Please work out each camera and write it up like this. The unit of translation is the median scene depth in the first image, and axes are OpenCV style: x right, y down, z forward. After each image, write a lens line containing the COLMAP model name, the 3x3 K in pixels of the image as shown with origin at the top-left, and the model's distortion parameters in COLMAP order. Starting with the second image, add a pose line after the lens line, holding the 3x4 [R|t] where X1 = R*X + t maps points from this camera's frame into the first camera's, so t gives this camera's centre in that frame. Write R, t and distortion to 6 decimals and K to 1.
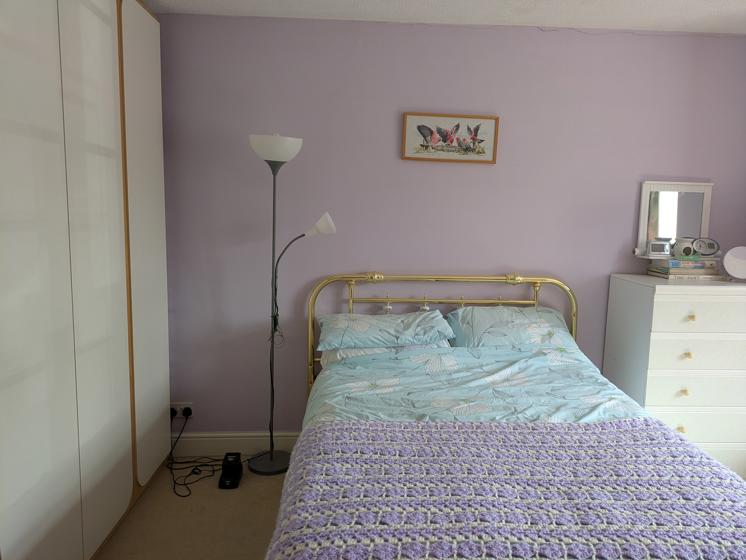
lens RADIAL K [[543.9, 0, 372.1], [0, 543.9, 276.2], [0, 0, 1]] dist [0.037190, 0.000874]
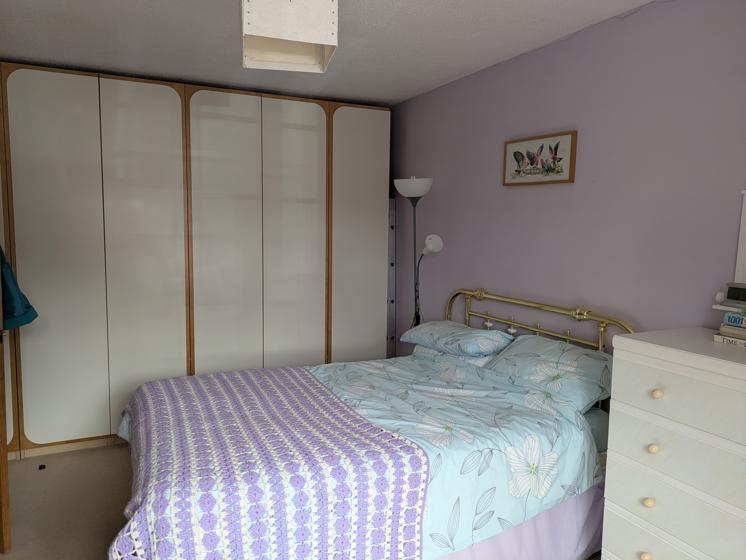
lens RADIAL K [[543.9, 0, 371.6], [0, 543.9, 281.9], [0, 0, 1]] dist [0.037190, 0.000874]
pose [[0.400459, 0.083868, -0.912469, 0.937802], [-0.120636, 0.991960, 0.038231, -0.039184], [0.908339, 0.094767, 0.407357, 0.354301]]
